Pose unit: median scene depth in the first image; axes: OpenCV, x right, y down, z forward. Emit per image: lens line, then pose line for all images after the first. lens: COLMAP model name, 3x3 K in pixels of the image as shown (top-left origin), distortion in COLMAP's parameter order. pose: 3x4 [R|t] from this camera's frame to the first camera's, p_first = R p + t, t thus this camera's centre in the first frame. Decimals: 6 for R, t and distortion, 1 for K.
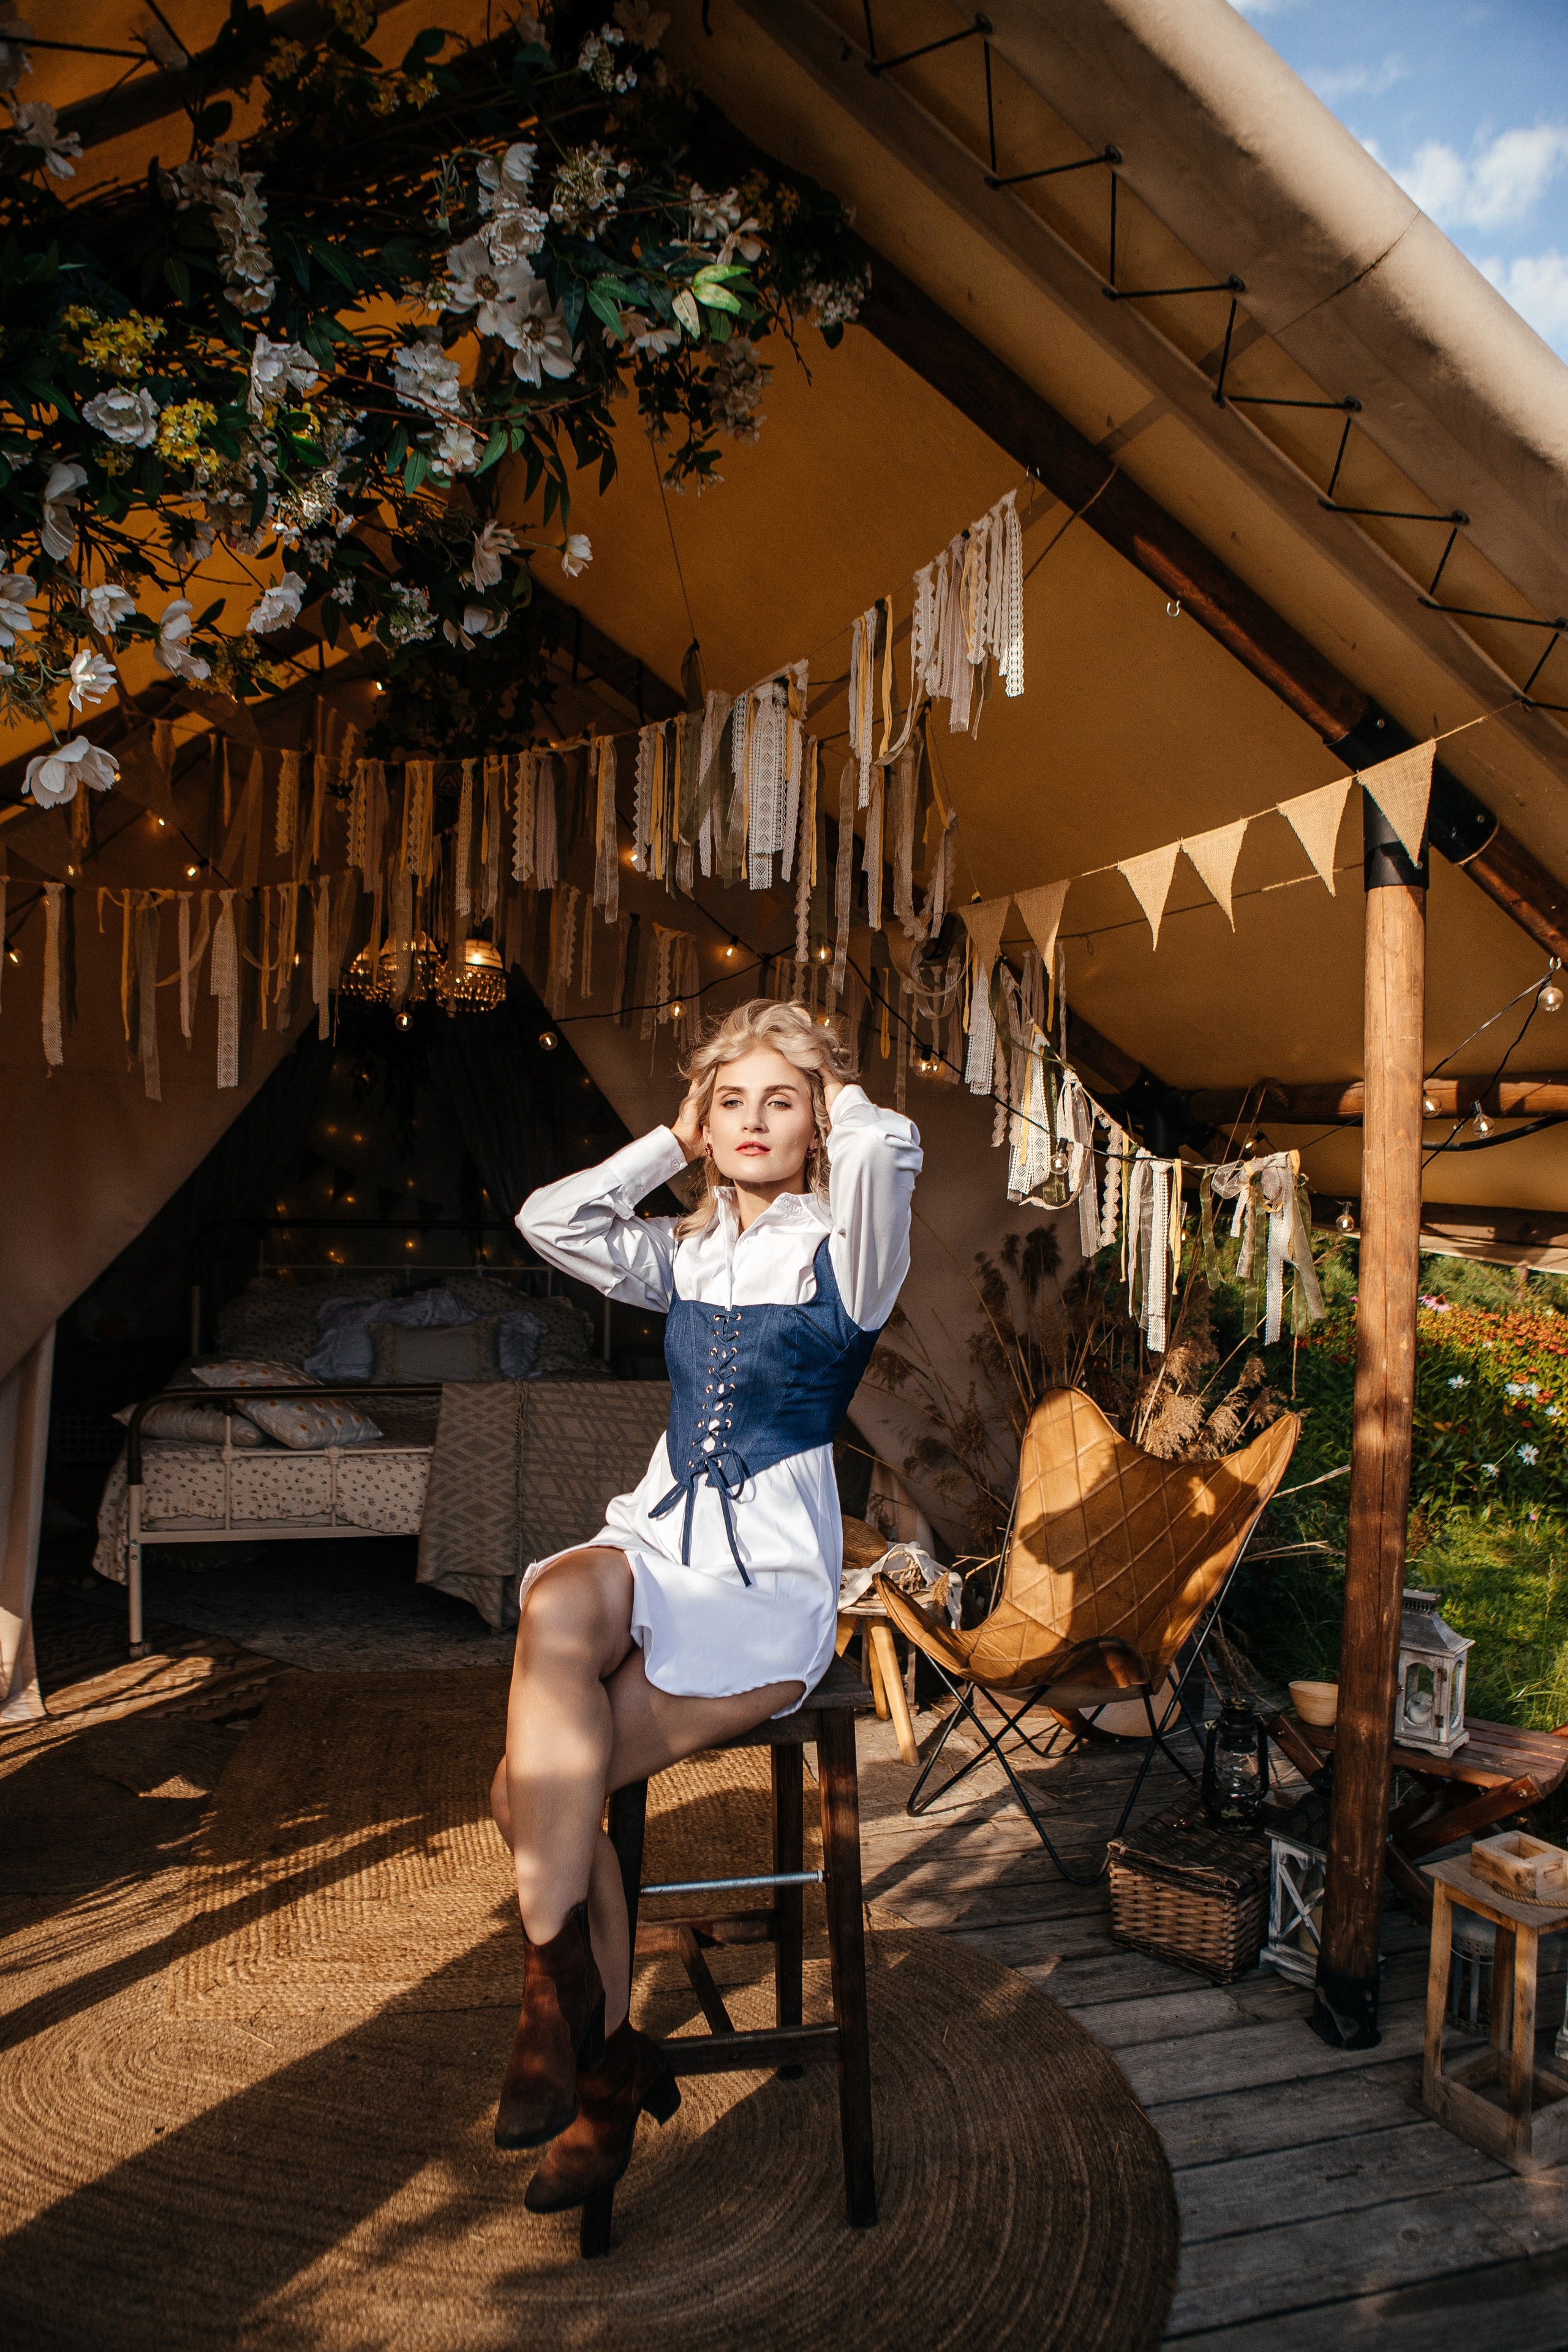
lens RADIAL K [[1613.5, 0, 786.8], [0, 1613.5, 1188.6], [0, 0, 1]] dist [-0.105556, 0.058224]
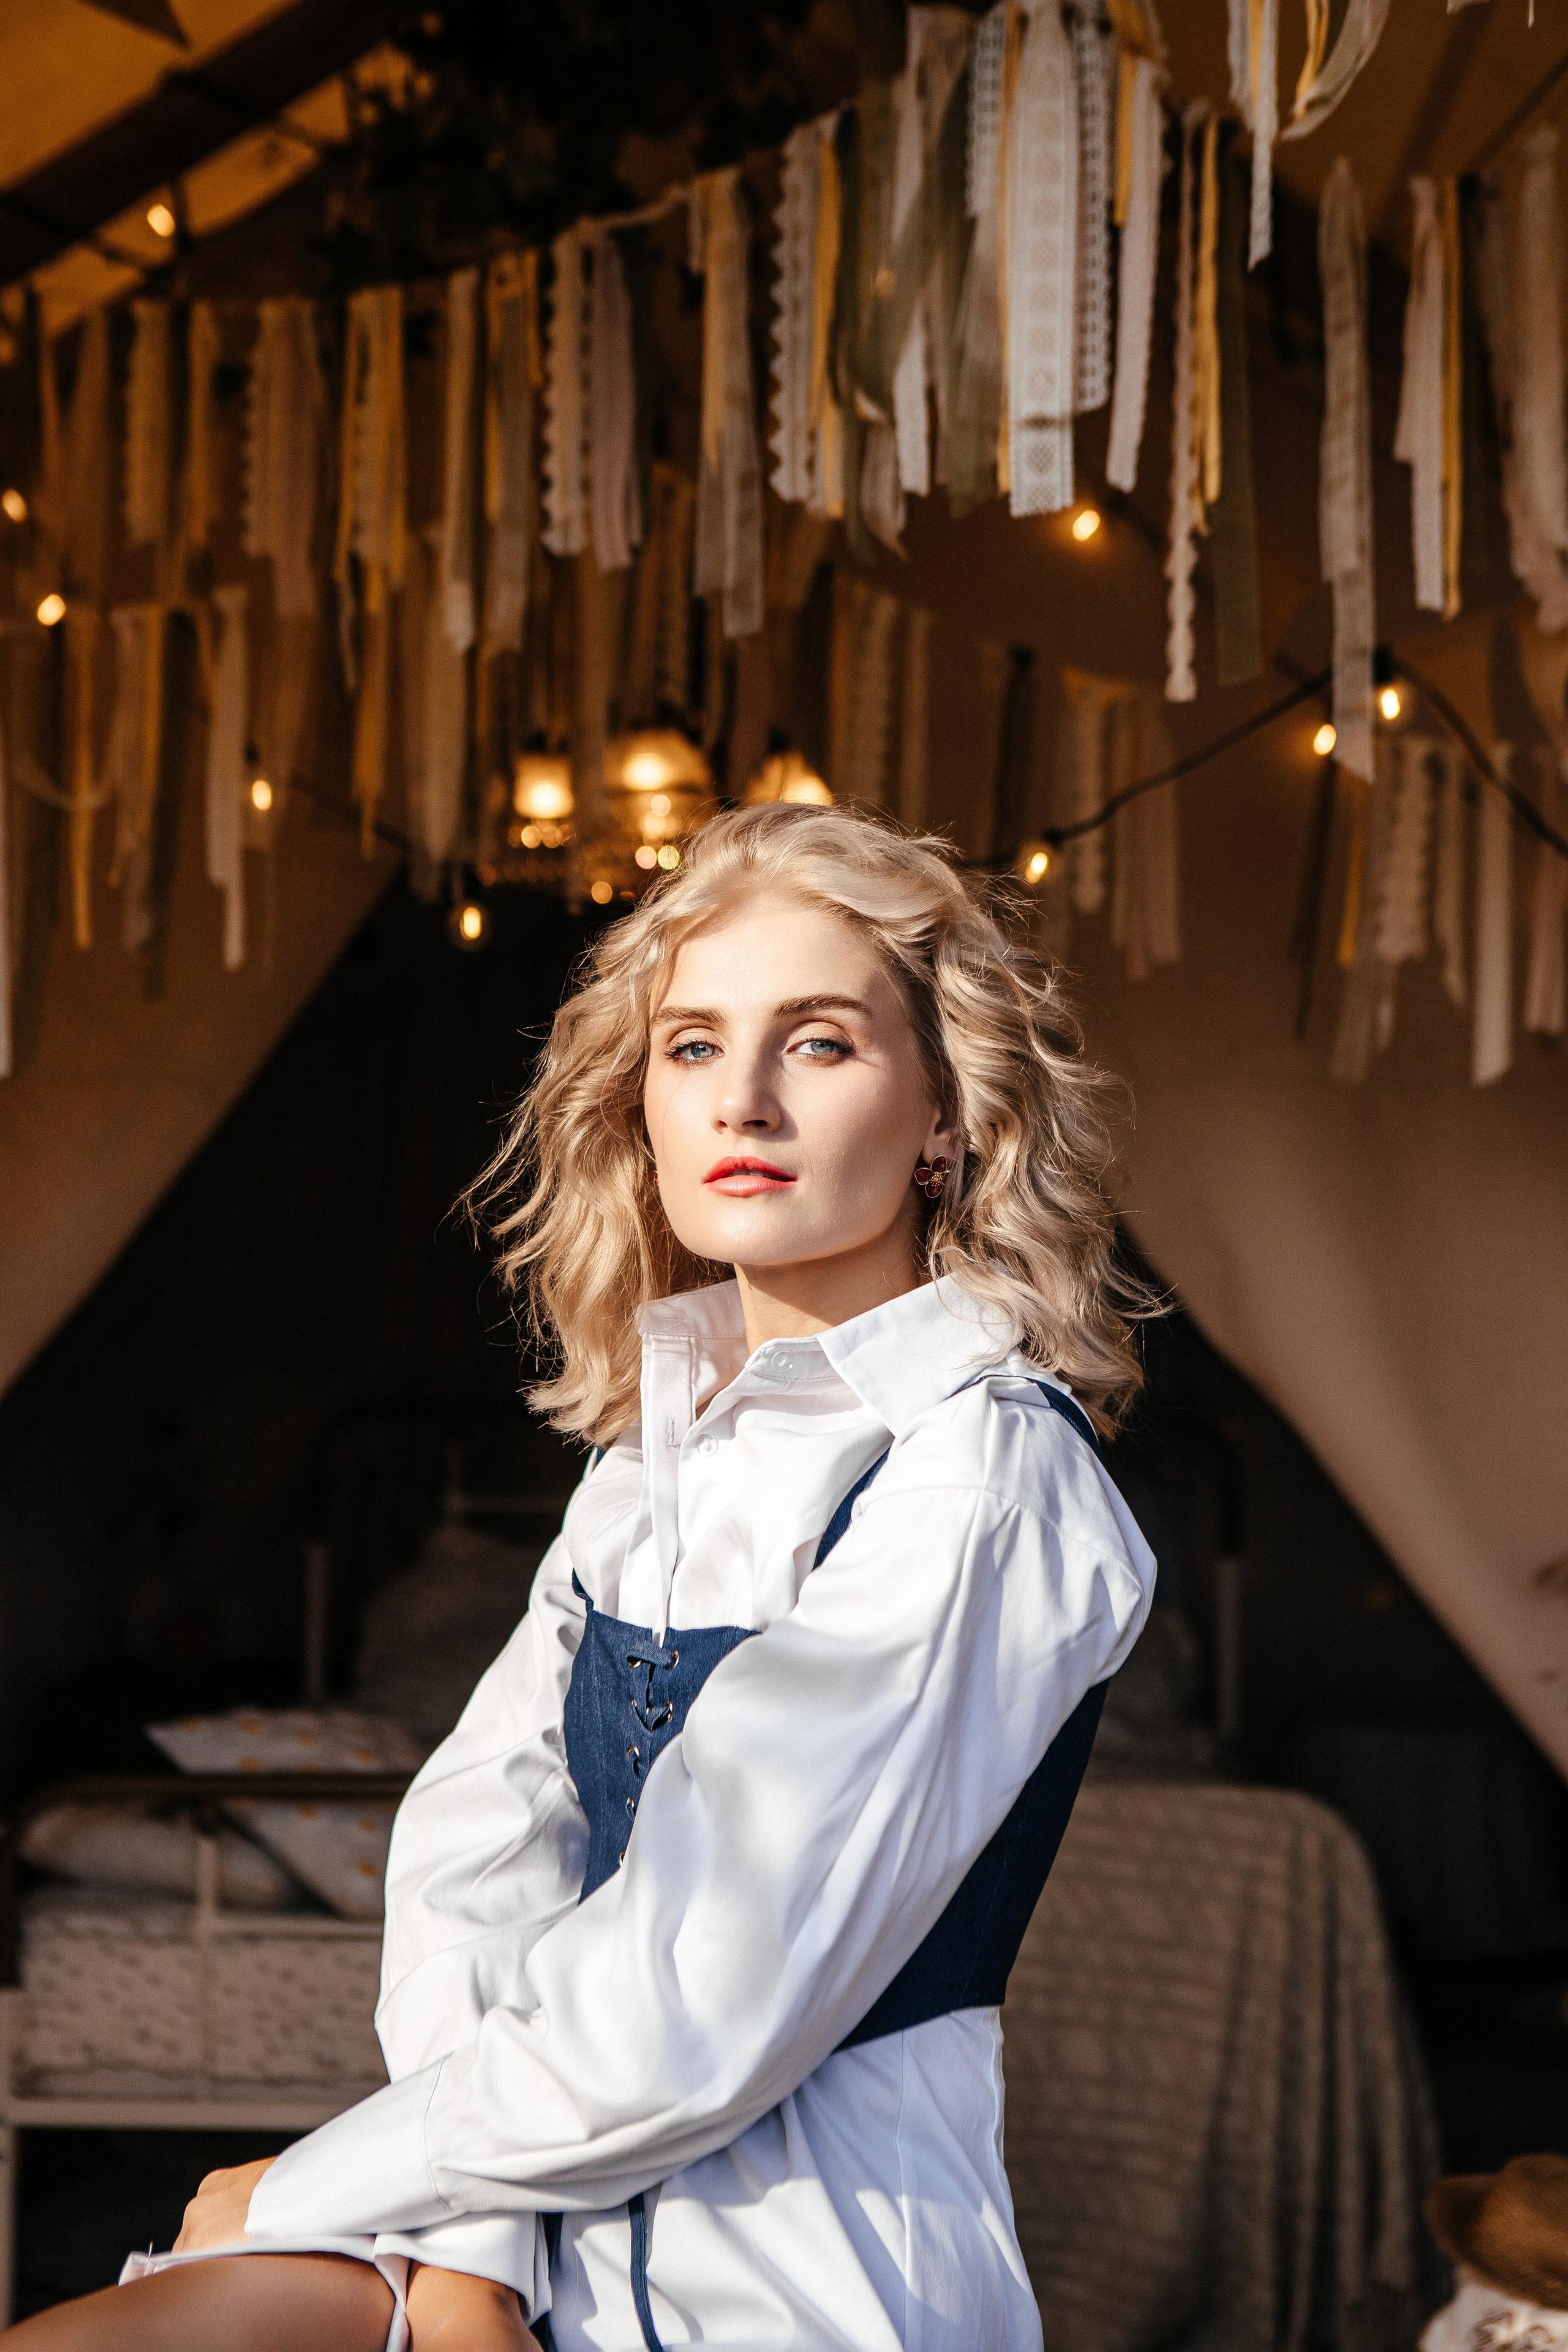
lens RADIAL K [[3492.2, 0, 784.0], [0, 3492.2, 1176.0], [0, 0, 1]] dist [0.038598, 0.053212]
pose [[0.948947, -0.020179, -0.314790, 0.161312], [0.004216, 0.998674, -0.051309, 0.013468], [0.315408, 0.047362, 0.947774, 0.168809]]
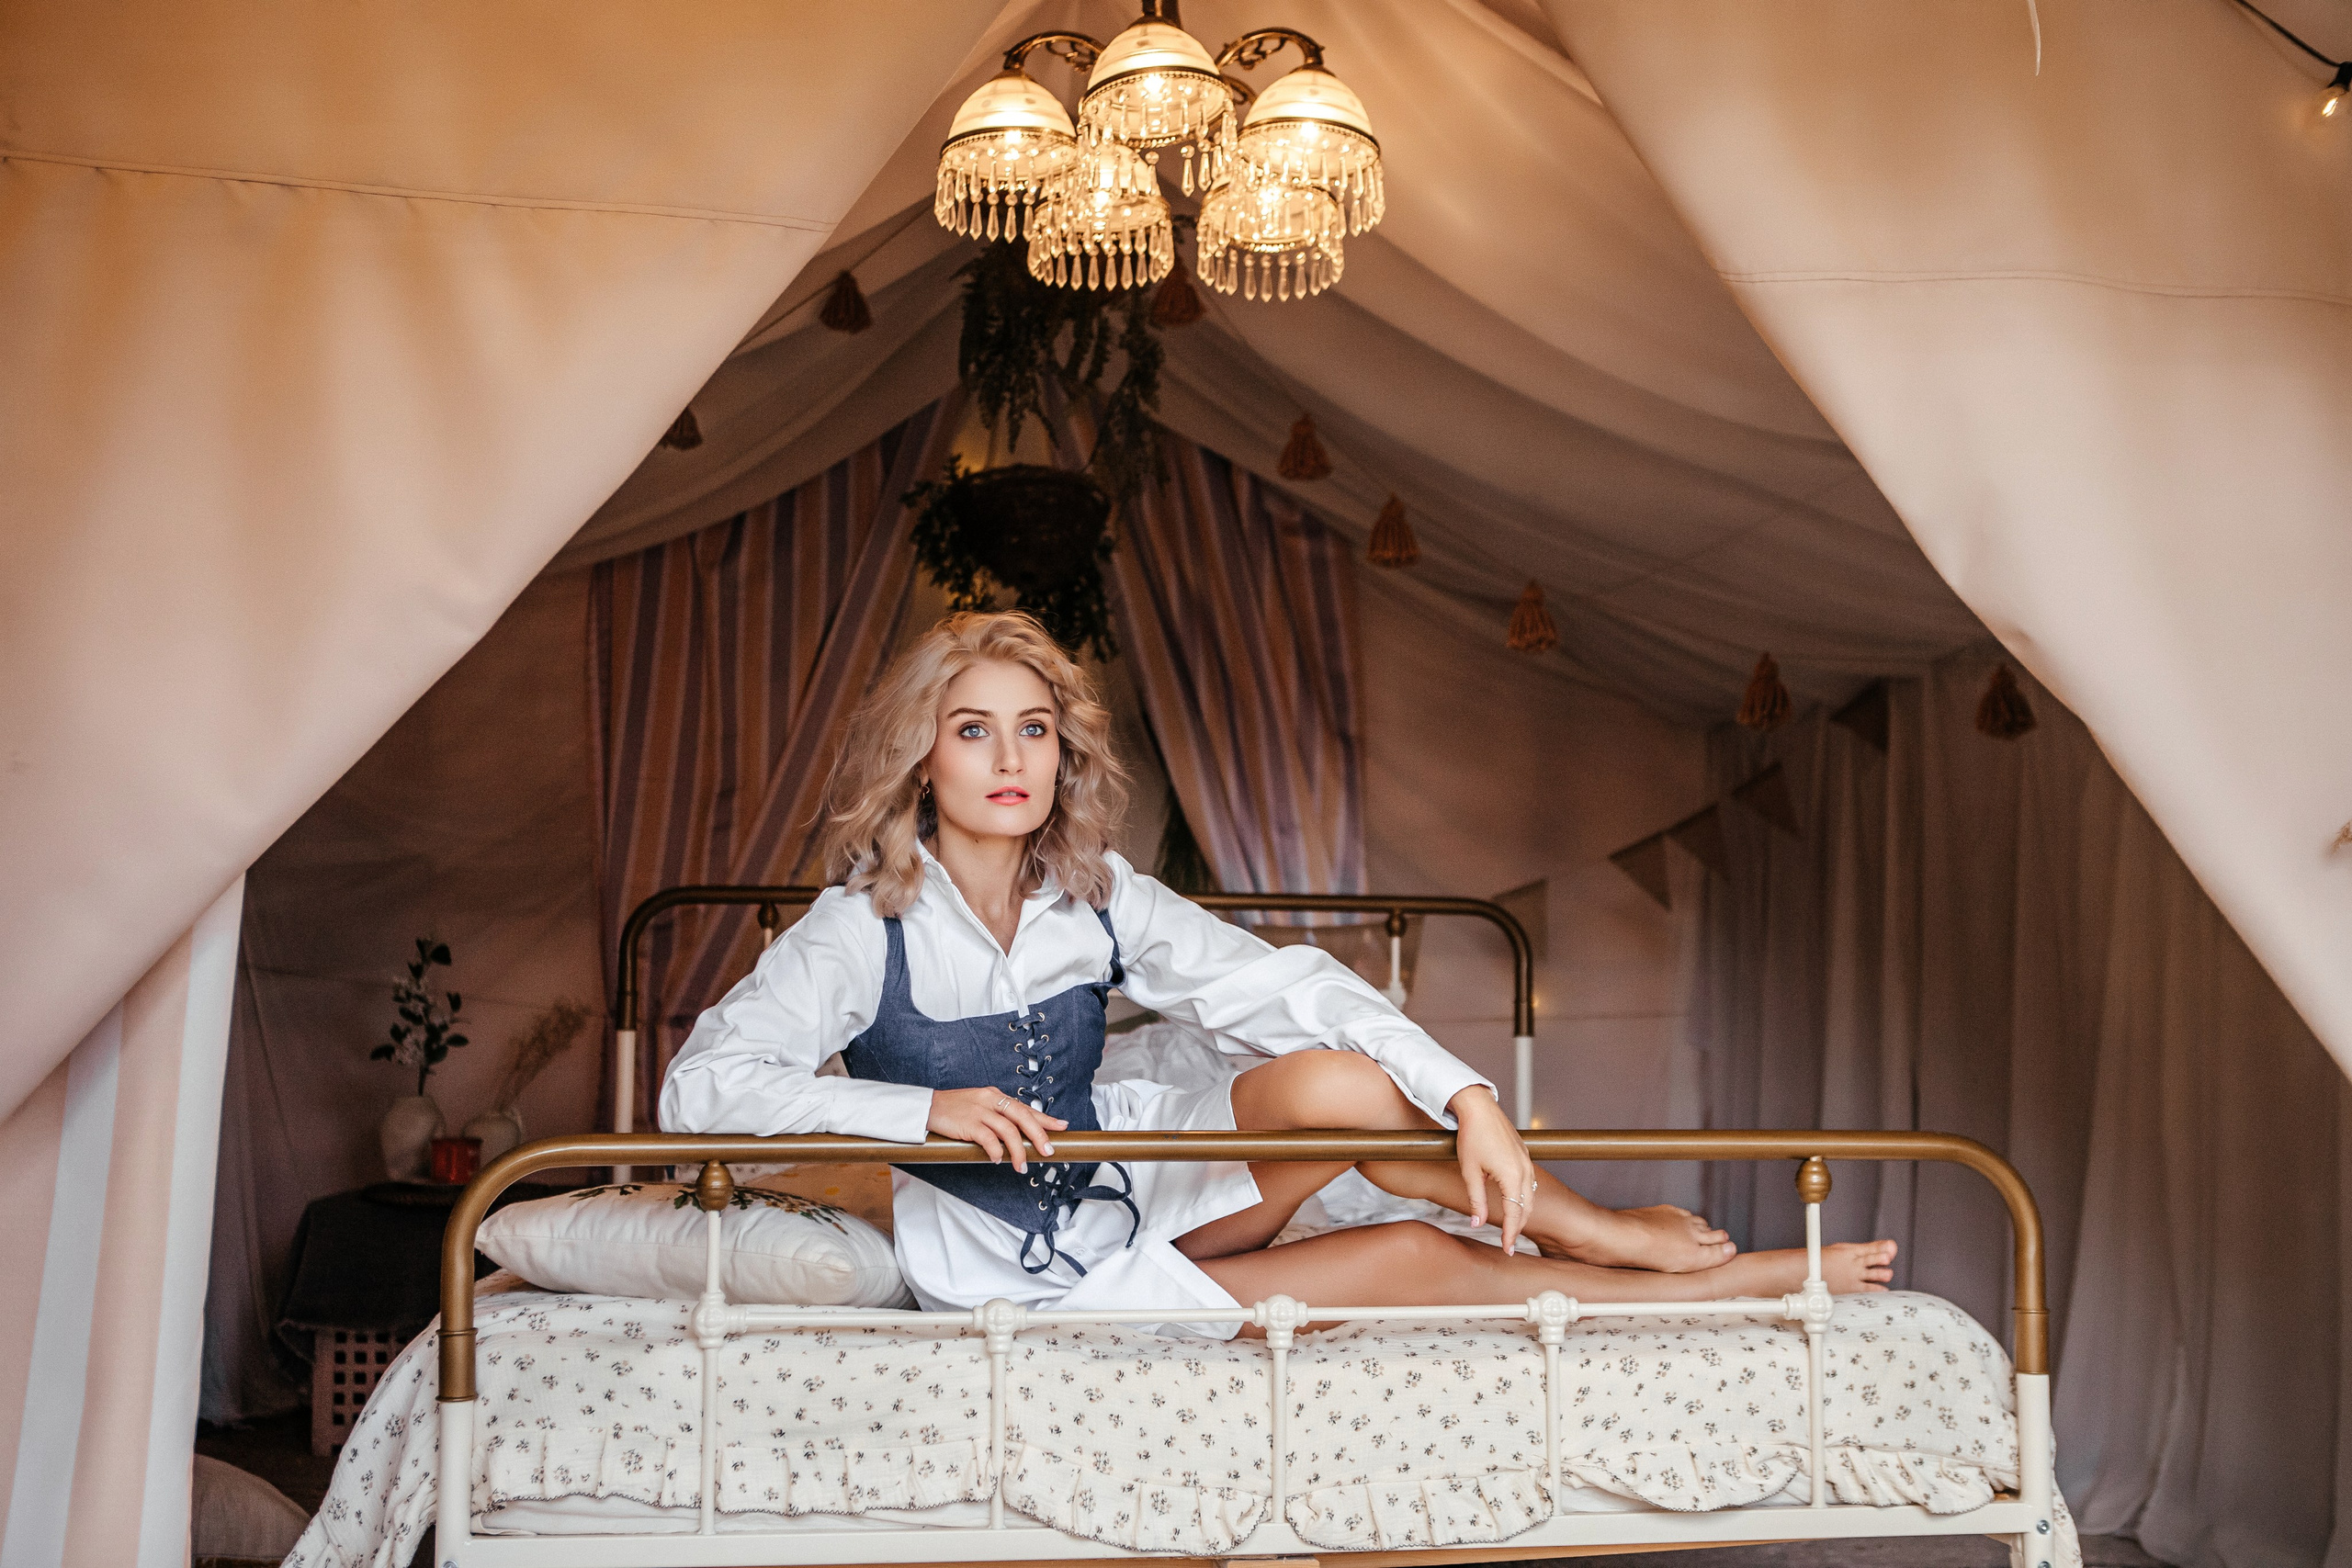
lens RADIAL K [[2587.9, 0, 1181.0], [0, 2587.9, 758.0], [0, 0, 1]] dist [-0.030203, -0.009648]
pose [[0.989653, -0.032745, -0.139697, -0.229604], [0.014592, 0.991532, -0.129039, 0.169133], [0.142739, 0.125666, 0.981750, 0.608908]]
